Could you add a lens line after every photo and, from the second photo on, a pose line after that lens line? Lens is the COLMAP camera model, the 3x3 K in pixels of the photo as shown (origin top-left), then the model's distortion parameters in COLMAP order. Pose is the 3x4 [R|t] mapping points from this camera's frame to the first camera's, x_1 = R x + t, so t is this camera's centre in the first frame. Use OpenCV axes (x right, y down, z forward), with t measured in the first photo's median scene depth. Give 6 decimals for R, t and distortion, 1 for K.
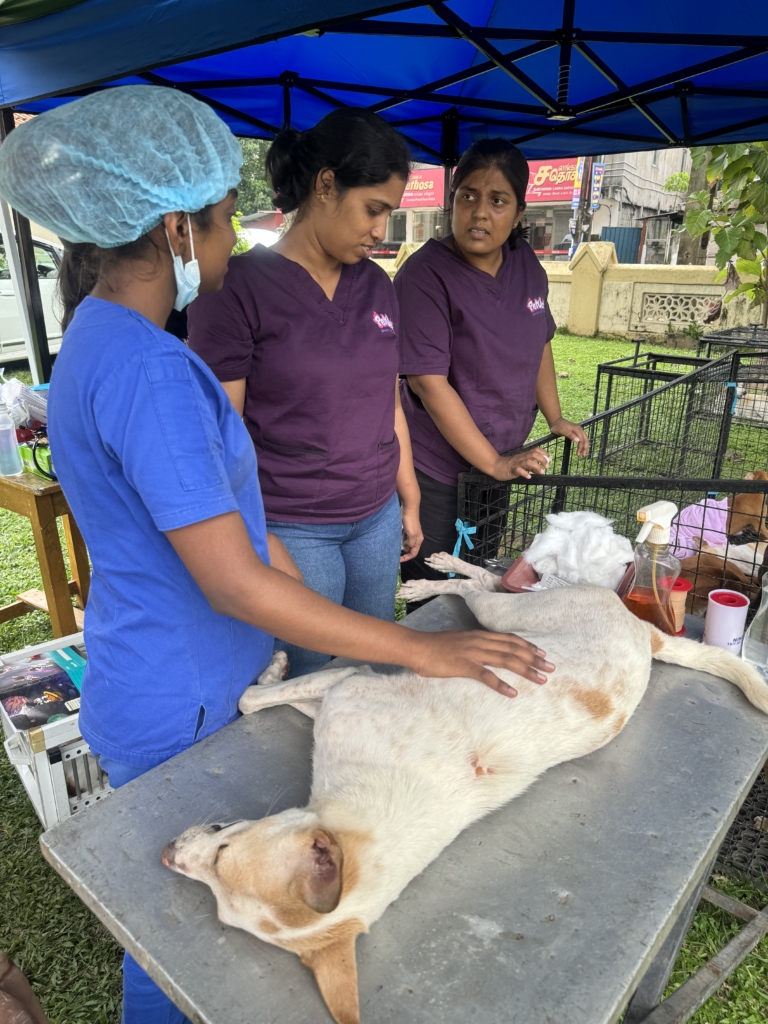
lens RADIAL K [[730.3, 0, 379.1], [0, 730.3, 508.7], [0, 0, 1]] dist [0.010333, -0.016944]
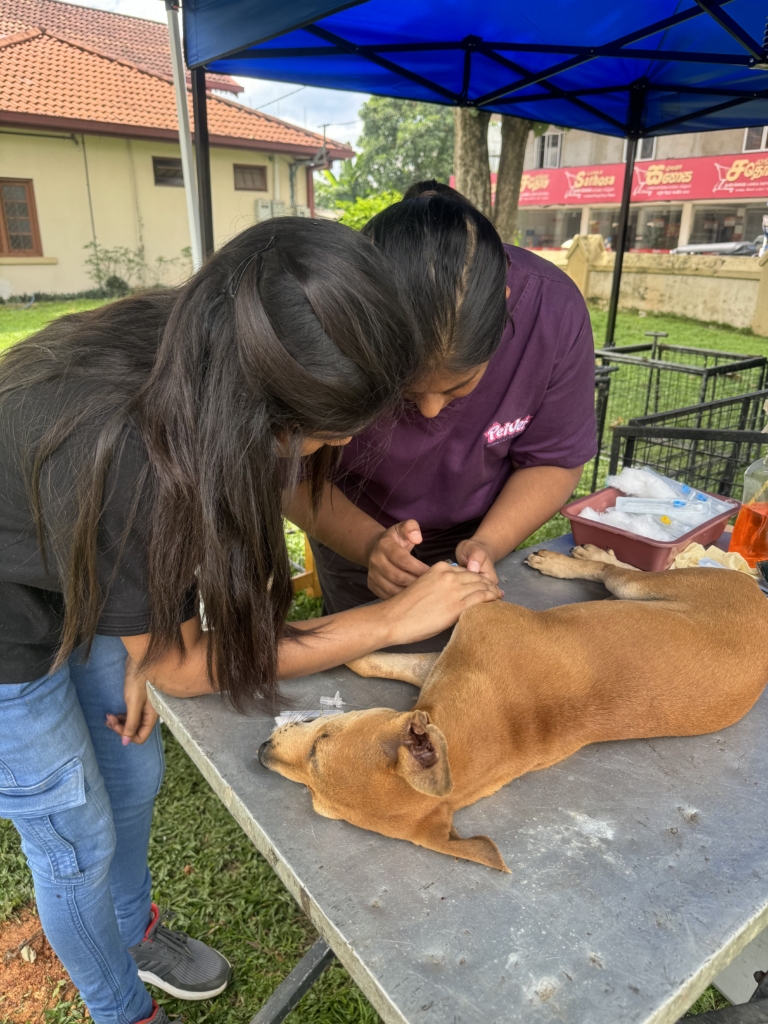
lens RADIAL K [[730.3, 0, 383.3], [0, 730.3, 515.4], [0, 0, 1]] dist [0.010333, -0.016944]
pose [[0.977238, 0.090180, -0.192025, 0.031164], [-0.090265, 0.995883, 0.008319, 0.205387], [0.191984, 0.009203, 0.981355, 0.077981]]
